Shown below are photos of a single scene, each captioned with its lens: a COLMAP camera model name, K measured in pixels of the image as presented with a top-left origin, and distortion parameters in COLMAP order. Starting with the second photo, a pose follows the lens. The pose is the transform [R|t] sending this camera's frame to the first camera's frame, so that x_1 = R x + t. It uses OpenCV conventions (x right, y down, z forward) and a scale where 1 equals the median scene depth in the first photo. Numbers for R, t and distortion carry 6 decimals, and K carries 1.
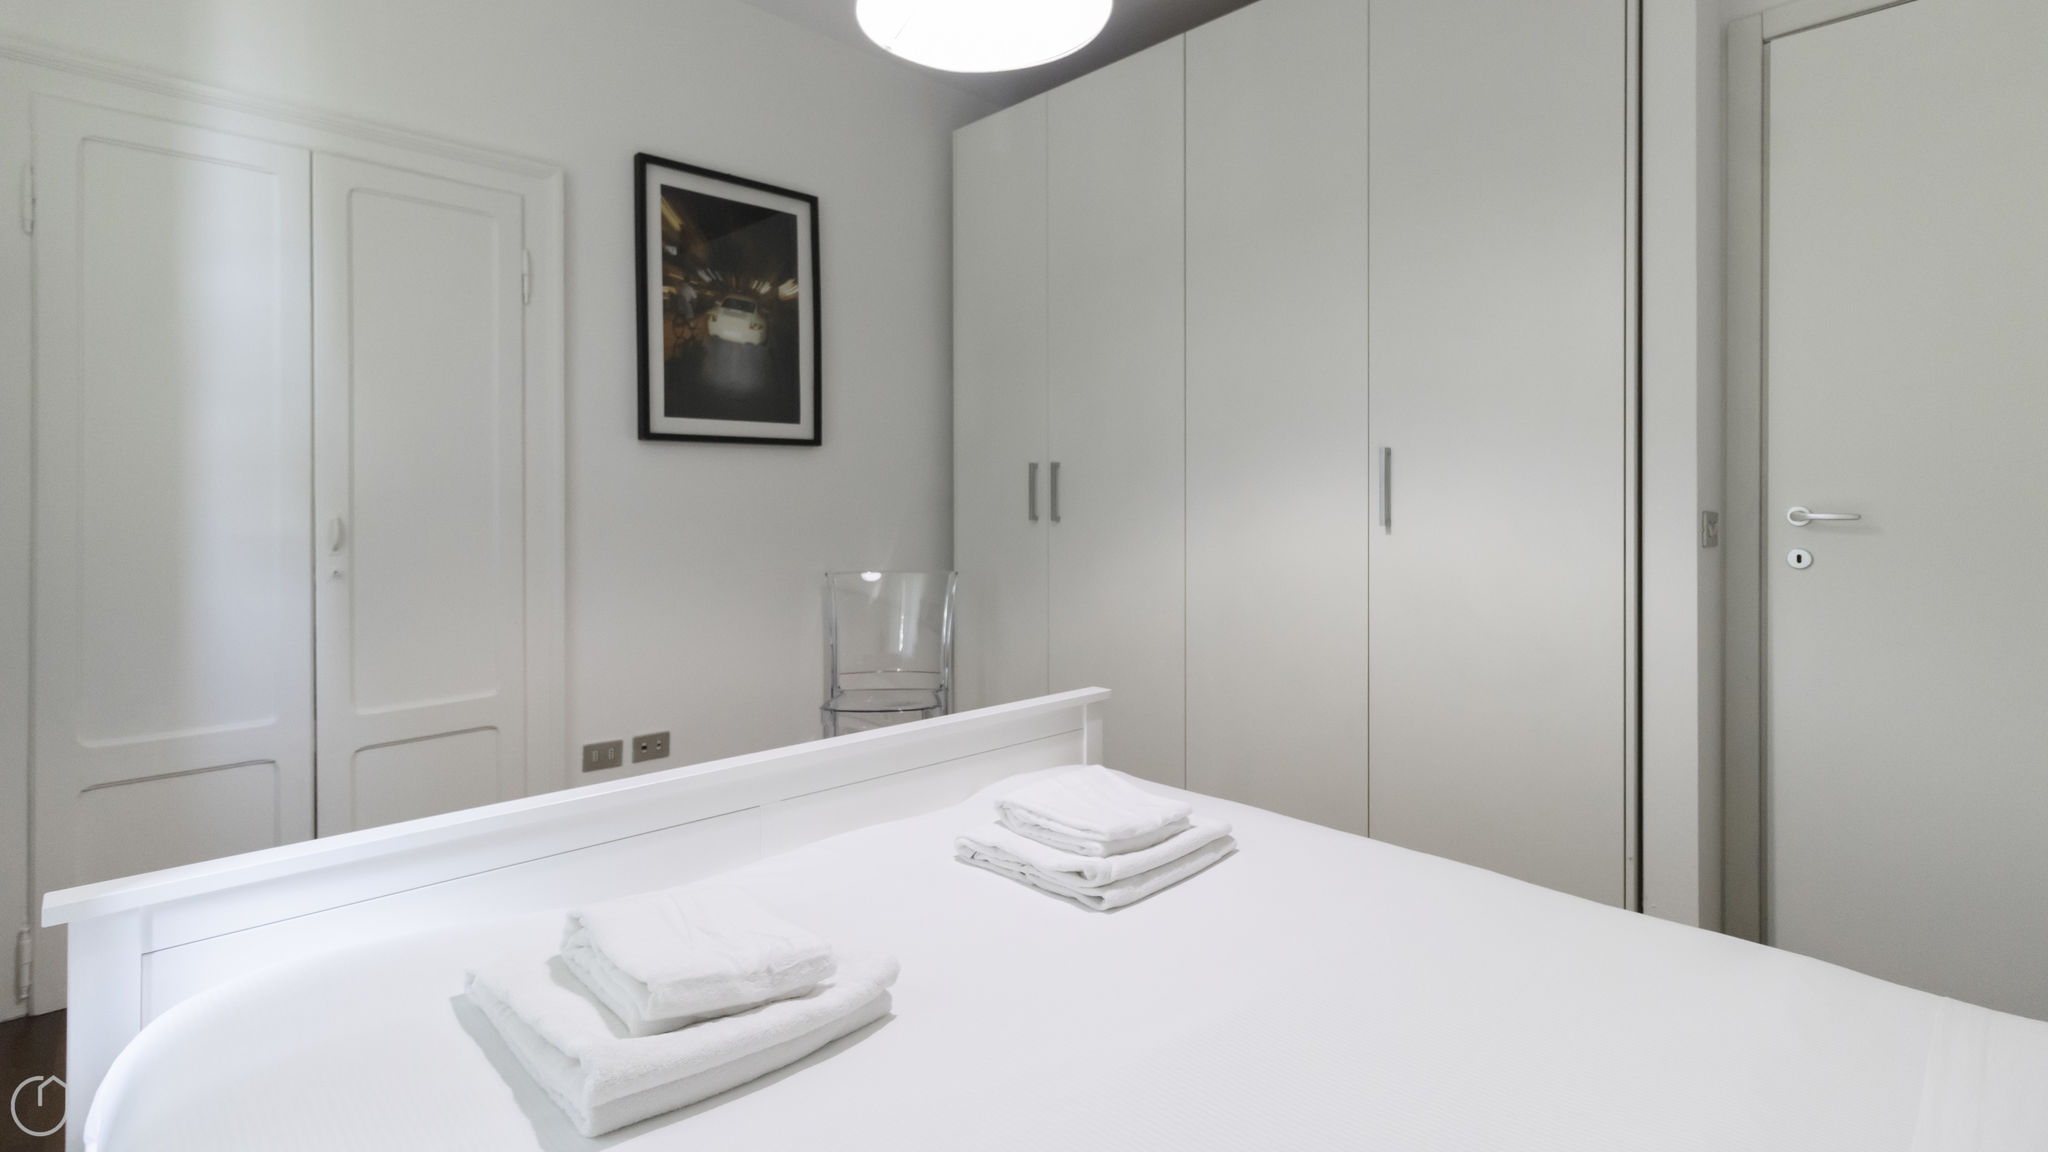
lens RADIAL K [[956.0, 0, 1022.3], [0, 956.0, 556.8], [0, 0, 1]] dist [-0.001337, 0.017894]
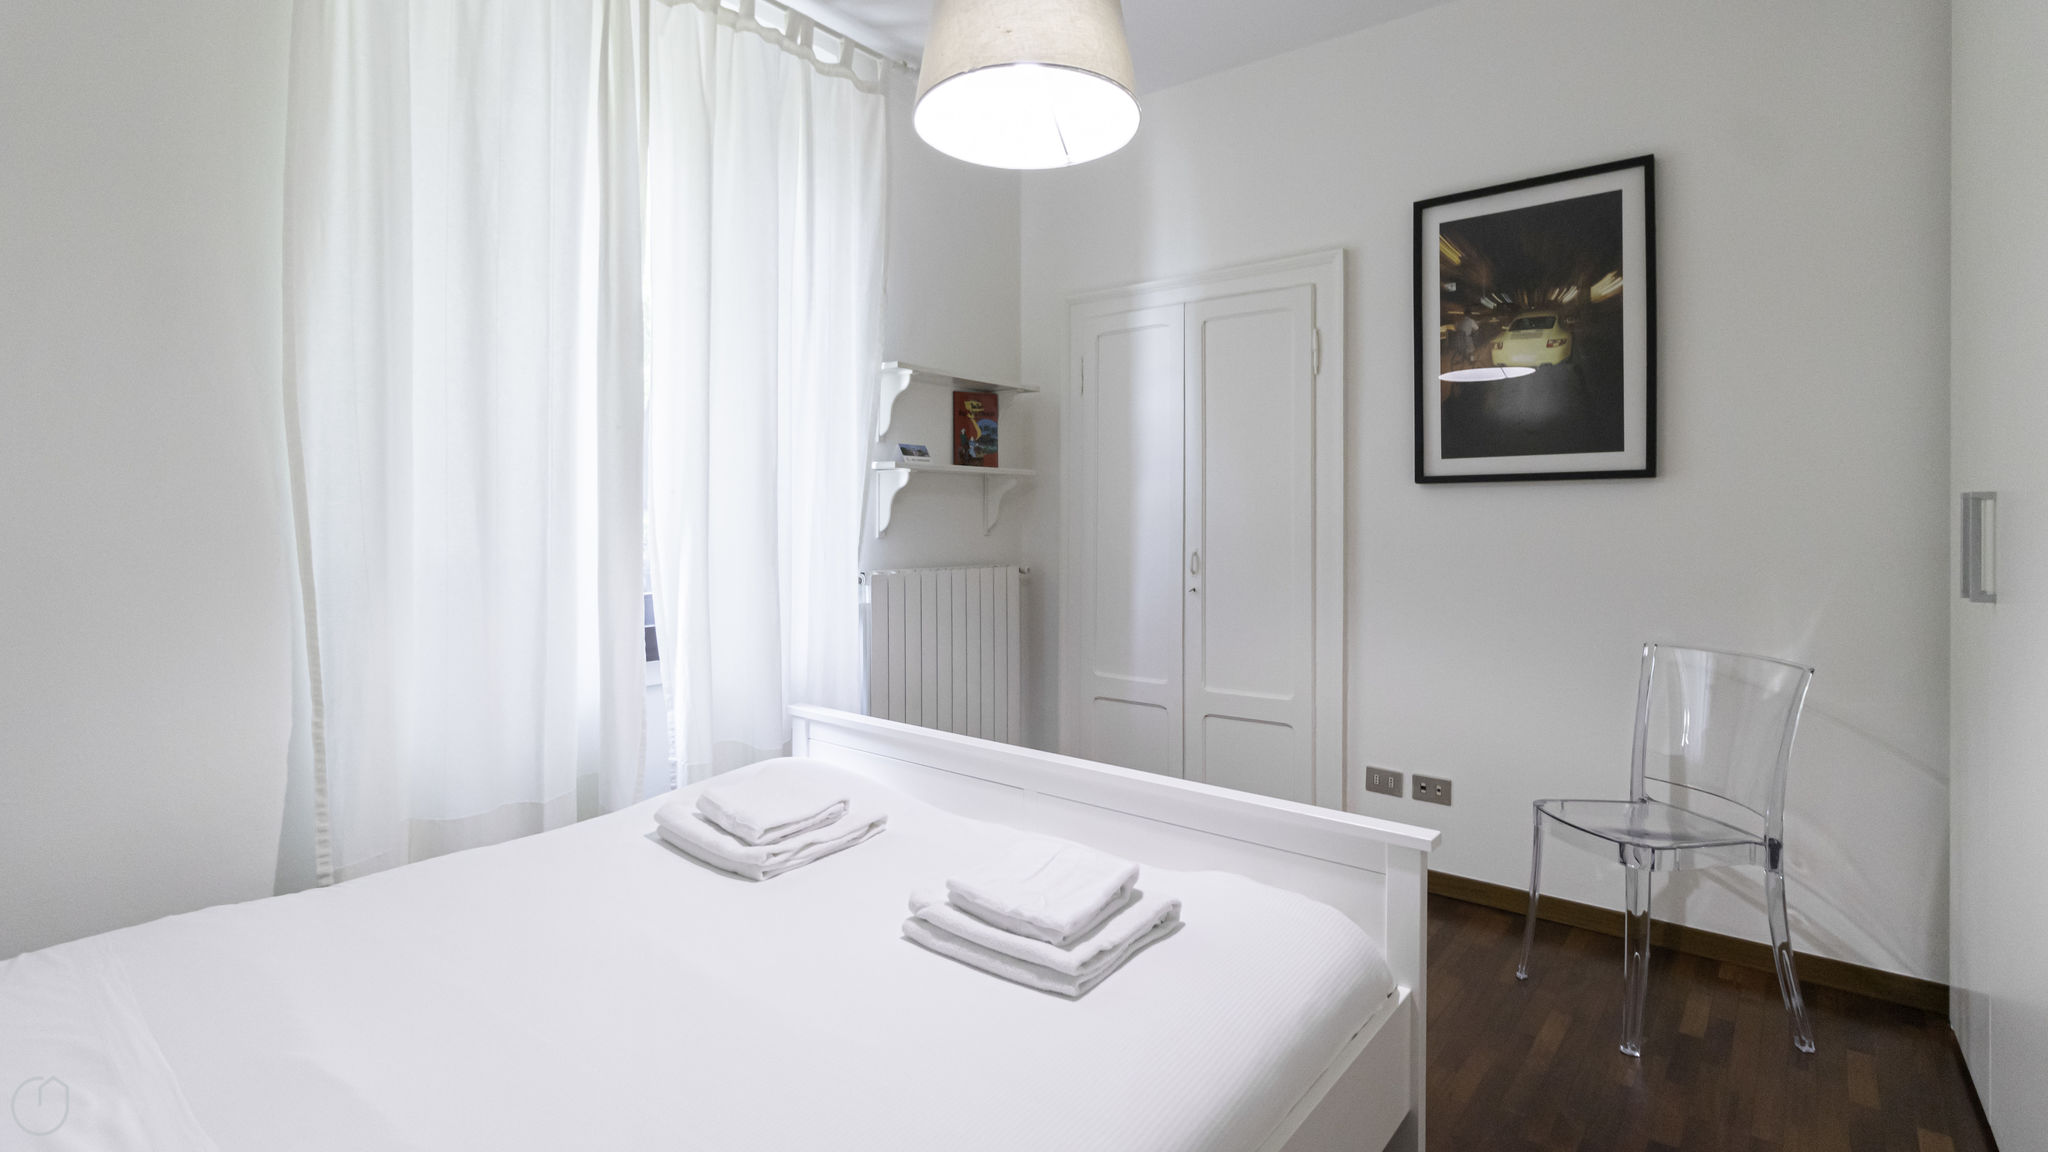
lens RADIAL K [[968.4, 0, 1024.0], [0, 968.4, 576.0], [0, 0, 1]] dist [-0.001103, 0.018205]
pose [[0.128281, 0.065780, -0.989554, 0.560536], [-0.060445, 0.996461, 0.058403, -0.058594], [0.989894, 0.052321, 0.131803, 0.449960]]
